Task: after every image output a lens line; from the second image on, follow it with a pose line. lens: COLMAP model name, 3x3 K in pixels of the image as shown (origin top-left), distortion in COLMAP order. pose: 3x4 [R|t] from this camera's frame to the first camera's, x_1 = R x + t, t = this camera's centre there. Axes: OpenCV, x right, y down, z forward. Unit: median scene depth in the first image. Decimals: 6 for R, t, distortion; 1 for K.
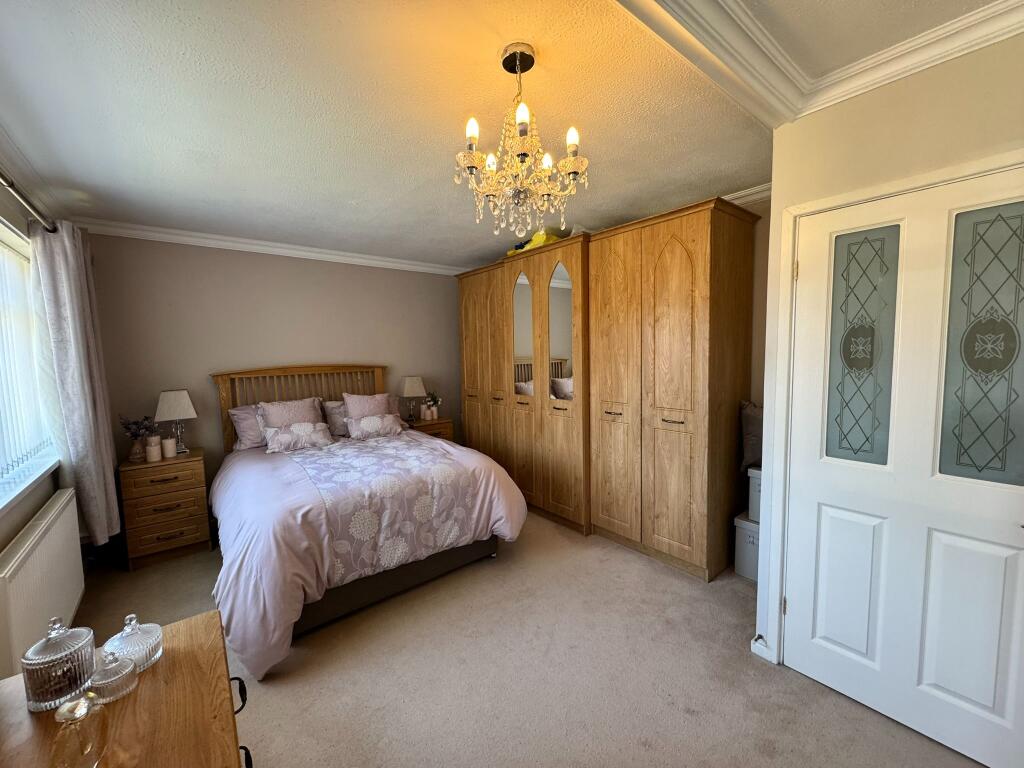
lens RADIAL K [[408.6, 0, 517.5], [0, 408.6, 384.9], [0, 0, 1]] dist [-0.001009, -0.000075]
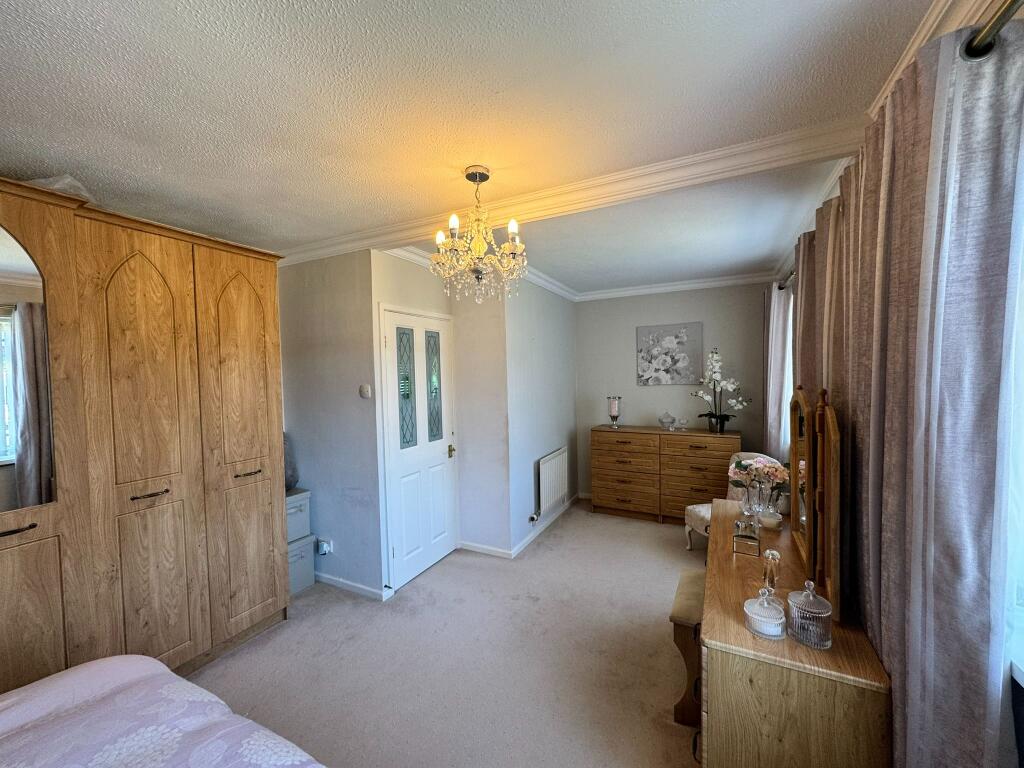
lens RADIAL K [[408.6, 0, 517.5], [0, 408.6, 384.9], [0, 0, 1]] dist [-0.001009, -0.000075]
pose [[-0.406315, -0.002400, 0.913730, -0.692641], [0.102428, 0.993574, 0.048157, -0.089430], [-0.907974, 0.113158, -0.403458, 0.805645]]
